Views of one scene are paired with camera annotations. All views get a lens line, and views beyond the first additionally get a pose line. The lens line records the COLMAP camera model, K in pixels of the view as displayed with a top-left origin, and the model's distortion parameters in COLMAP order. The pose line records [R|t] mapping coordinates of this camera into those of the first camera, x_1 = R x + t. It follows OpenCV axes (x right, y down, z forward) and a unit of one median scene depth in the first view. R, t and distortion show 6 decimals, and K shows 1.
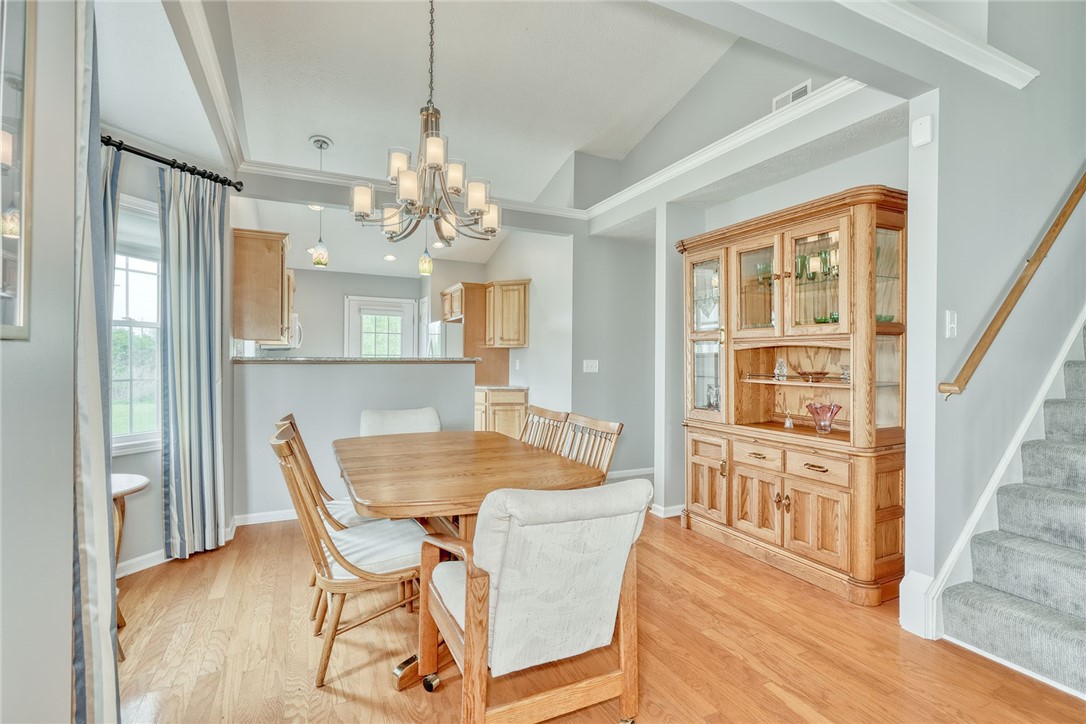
lens RADIAL K [[505.5, 0, 535.0], [0, 505.5, 363.8], [0, 0, 1]] dist [-0.001397, -0.000243]
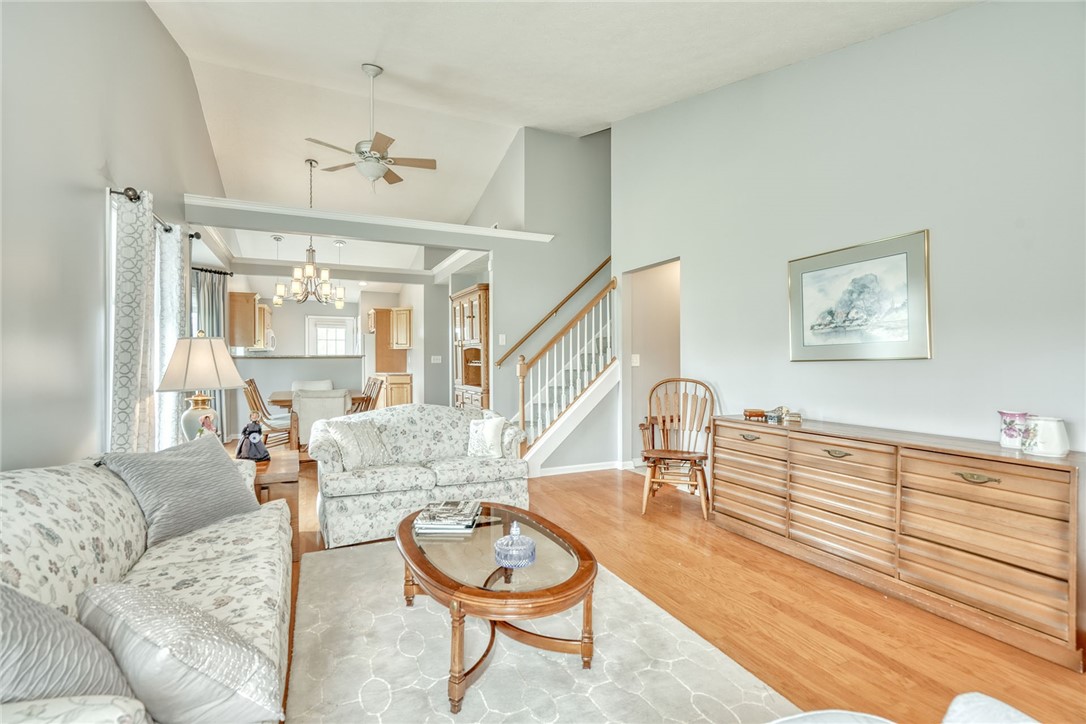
lens RADIAL K [[505.5, 0, 535.0], [0, 505.5, 363.8], [0, 0, 1]] dist [-0.001397, -0.000243]
pose [[0.999907, -0.007472, -0.011388, 0.479331], [0.007484, 0.999972, 0.000980, 0.020808], [0.011380, -0.001065, 0.999935, -0.748467]]
